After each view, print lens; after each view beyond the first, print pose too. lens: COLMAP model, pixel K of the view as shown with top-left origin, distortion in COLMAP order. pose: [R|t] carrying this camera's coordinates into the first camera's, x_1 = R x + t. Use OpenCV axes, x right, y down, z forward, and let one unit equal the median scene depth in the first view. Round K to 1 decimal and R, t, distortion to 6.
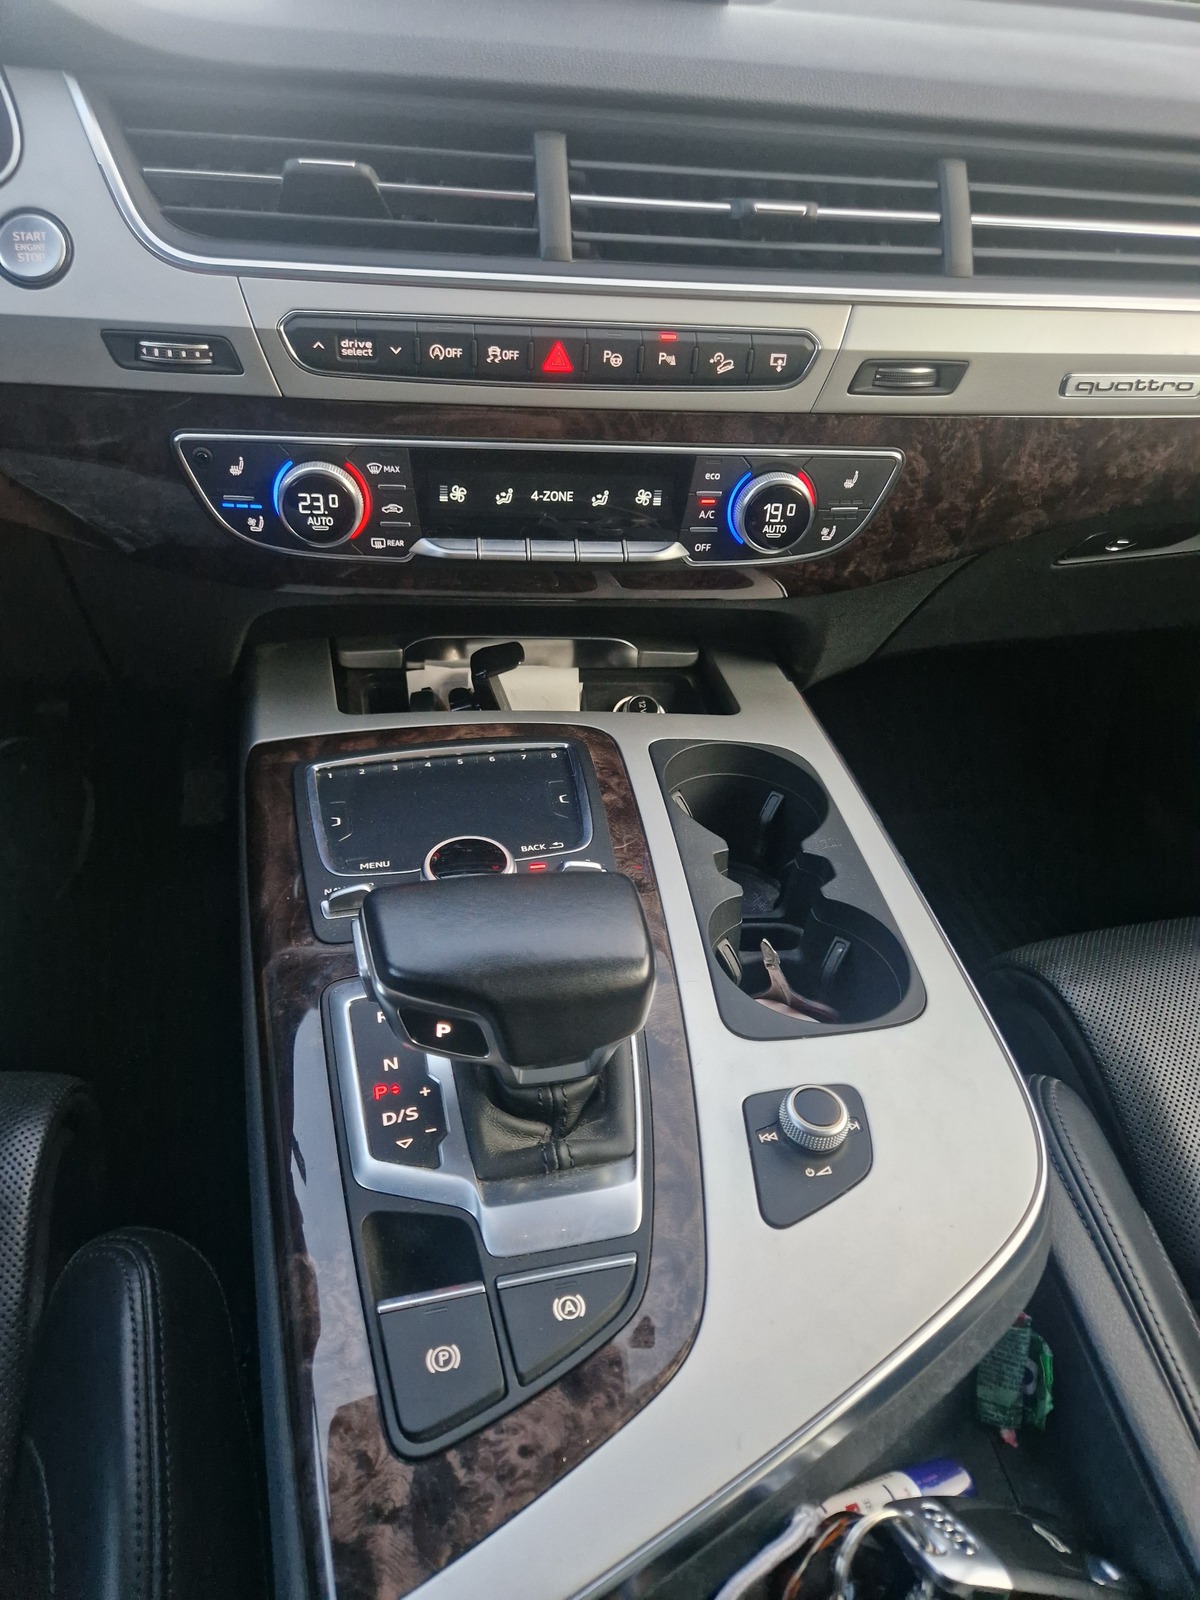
lens RADIAL K [[1054.8, 0, 595.1], [0, 1054.8, 849.2], [0, 0, 1]] dist [0.055506, -0.046210]
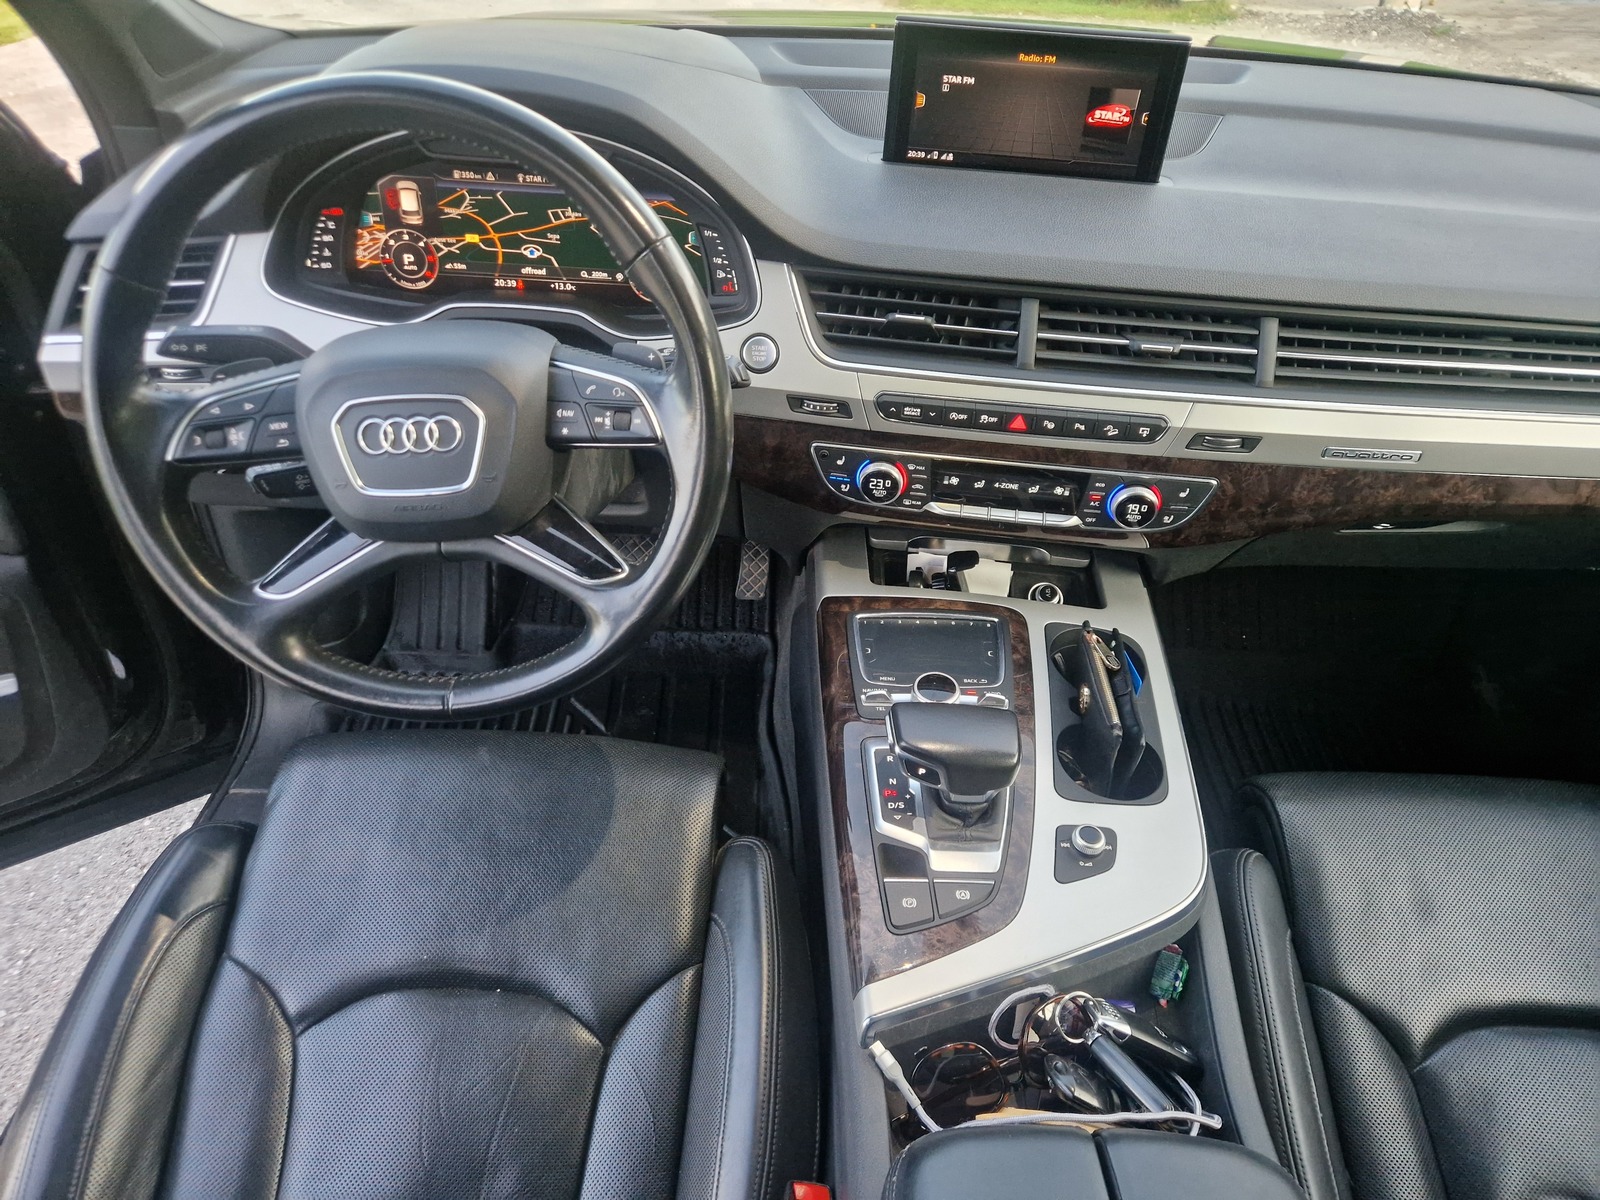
lens RADIAL K [[1054.8, 0, 767.9], [0, 1054.8, 605.8], [0, 0, 1]] dist [0.055506, -0.046210]
pose [[0.962973, 0.127089, -0.237765, 0.023708], [-0.119668, 0.991773, 0.045449, -0.168072], [0.241585, -0.015313, 0.970259, -0.876331]]
